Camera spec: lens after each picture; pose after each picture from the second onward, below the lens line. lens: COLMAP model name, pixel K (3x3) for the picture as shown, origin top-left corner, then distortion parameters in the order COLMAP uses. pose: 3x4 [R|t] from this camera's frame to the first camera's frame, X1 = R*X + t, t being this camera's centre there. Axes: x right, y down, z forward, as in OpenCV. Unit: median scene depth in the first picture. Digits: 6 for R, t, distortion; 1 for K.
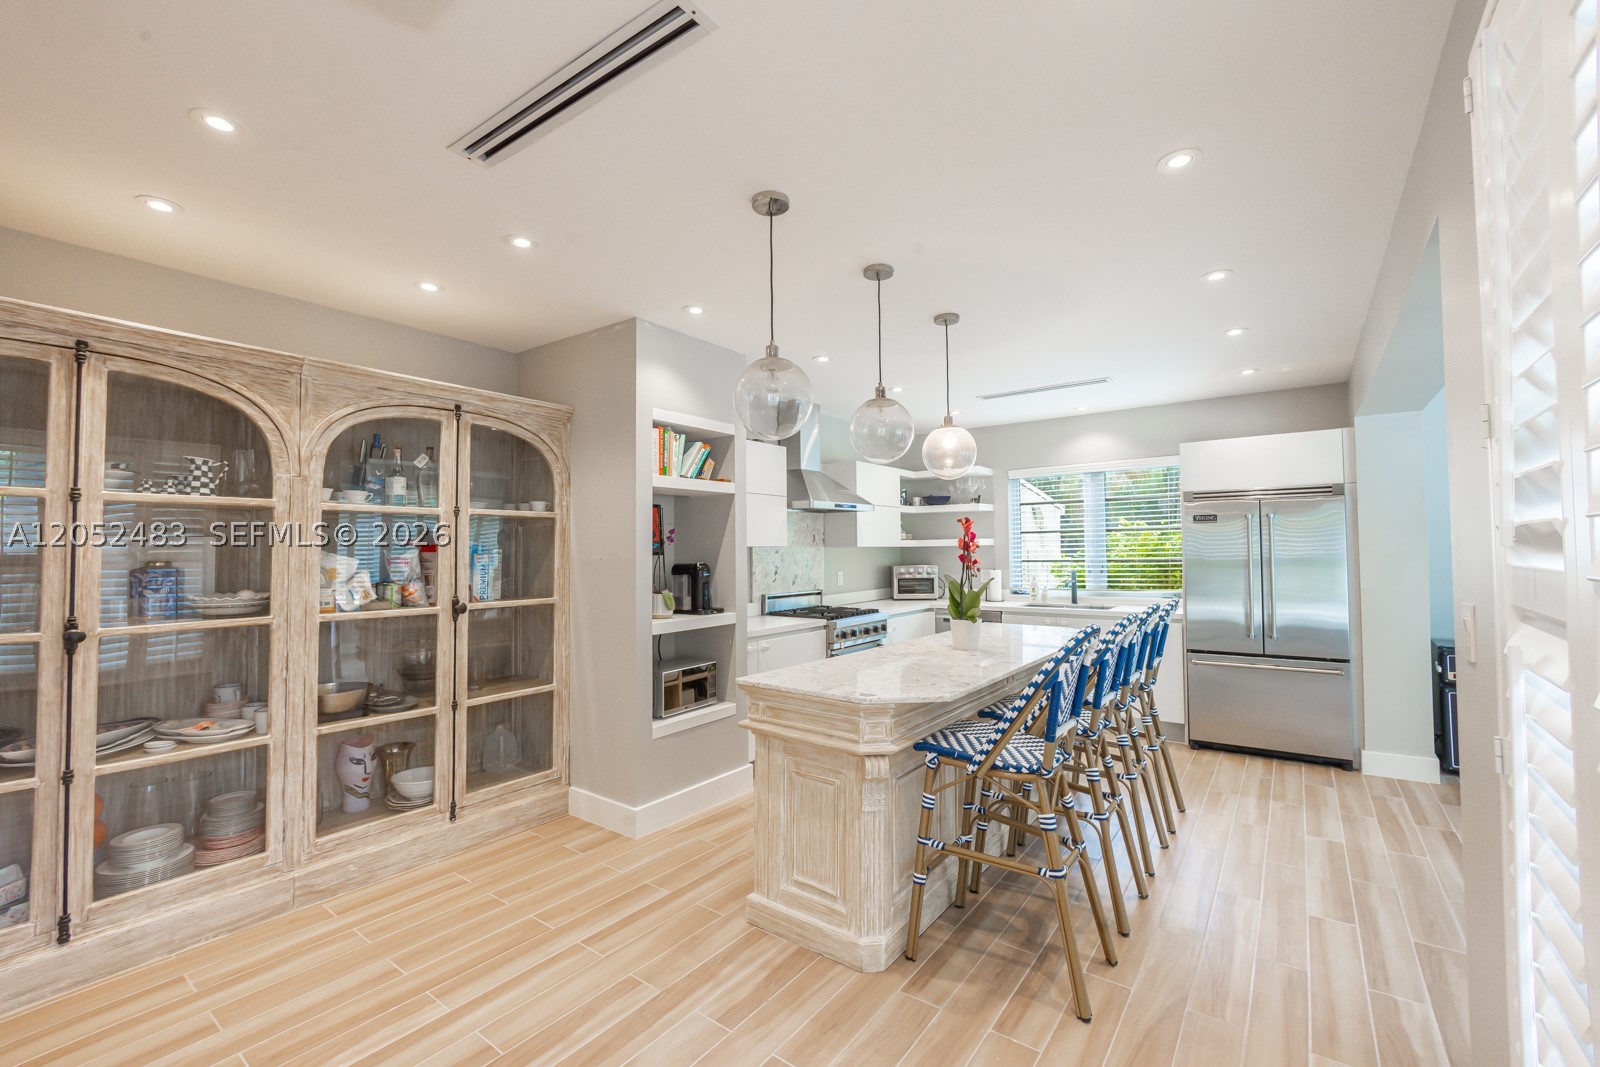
lens RADIAL K [[680.3, 0, 802.3], [0, 680.3, 530.6], [0, 0, 1]] dist [-0.008491, 0.001818]
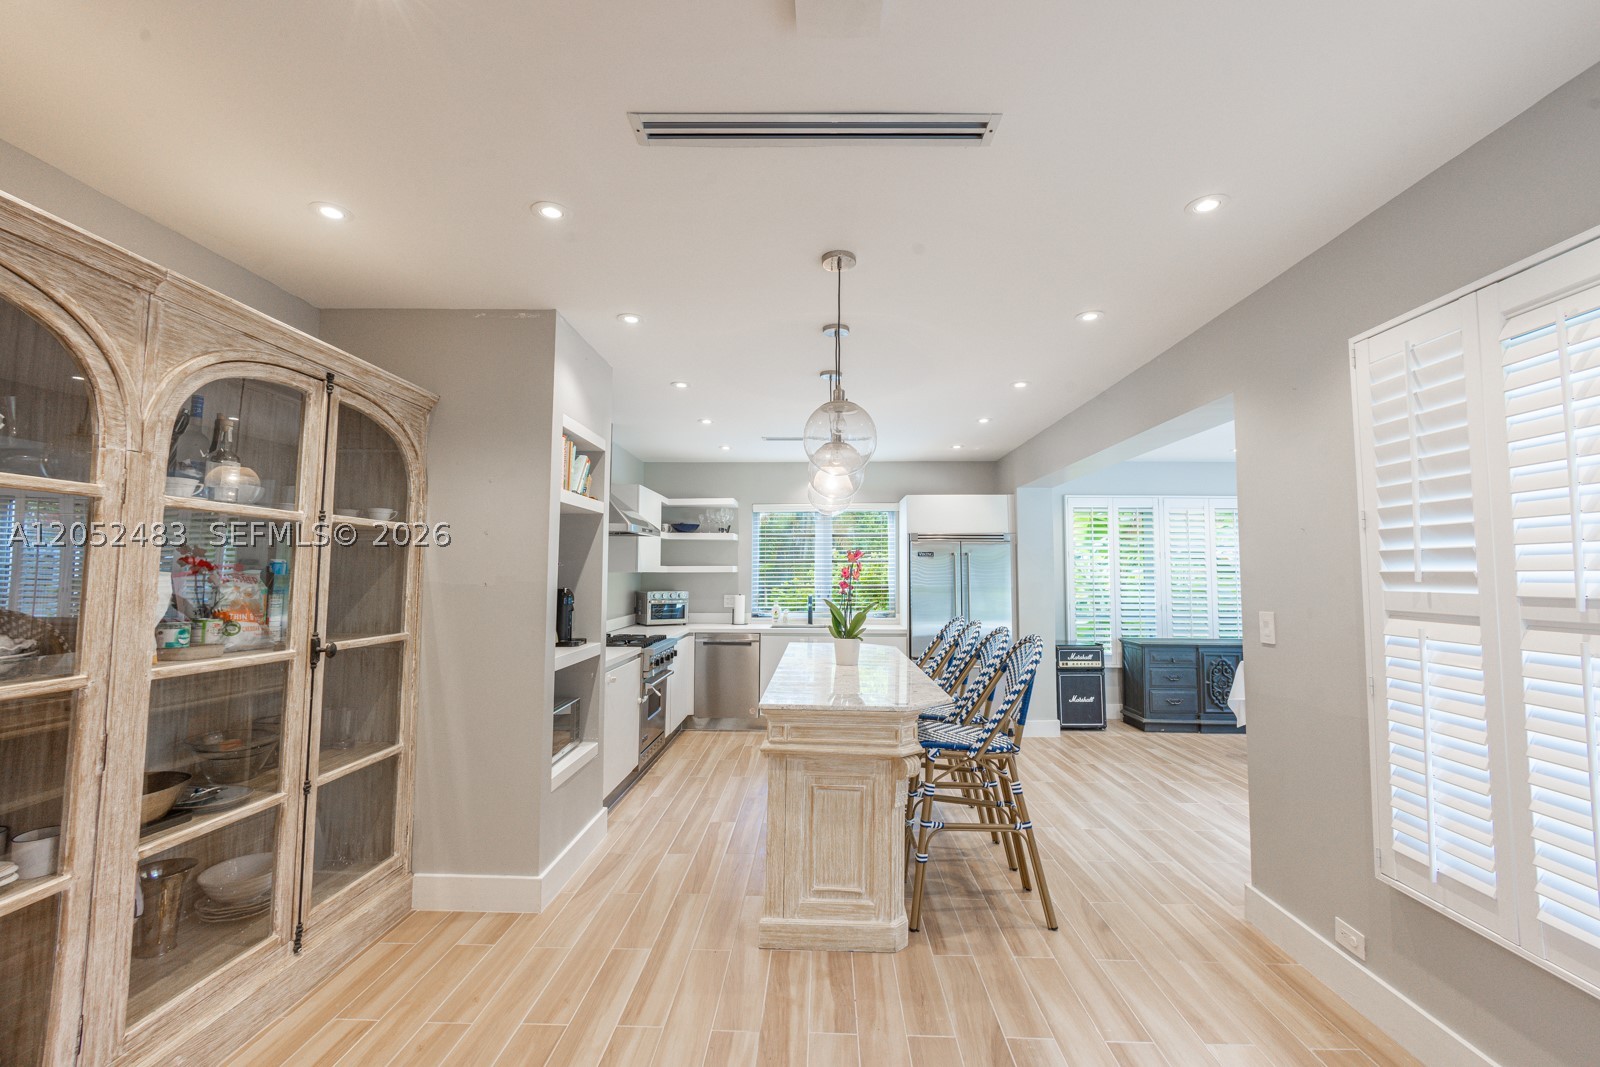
lens RADIAL K [[680.3, 0, 809.6], [0, 680.3, 528.4], [0, 0, 1]] dist [-0.008491, 0.001818]
pose [[0.815250, 0.052367, 0.576737, -0.538352], [-0.029050, 0.998347, -0.049585, 0.004883], [-0.578381, 0.023670, 0.815424, 0.108426]]
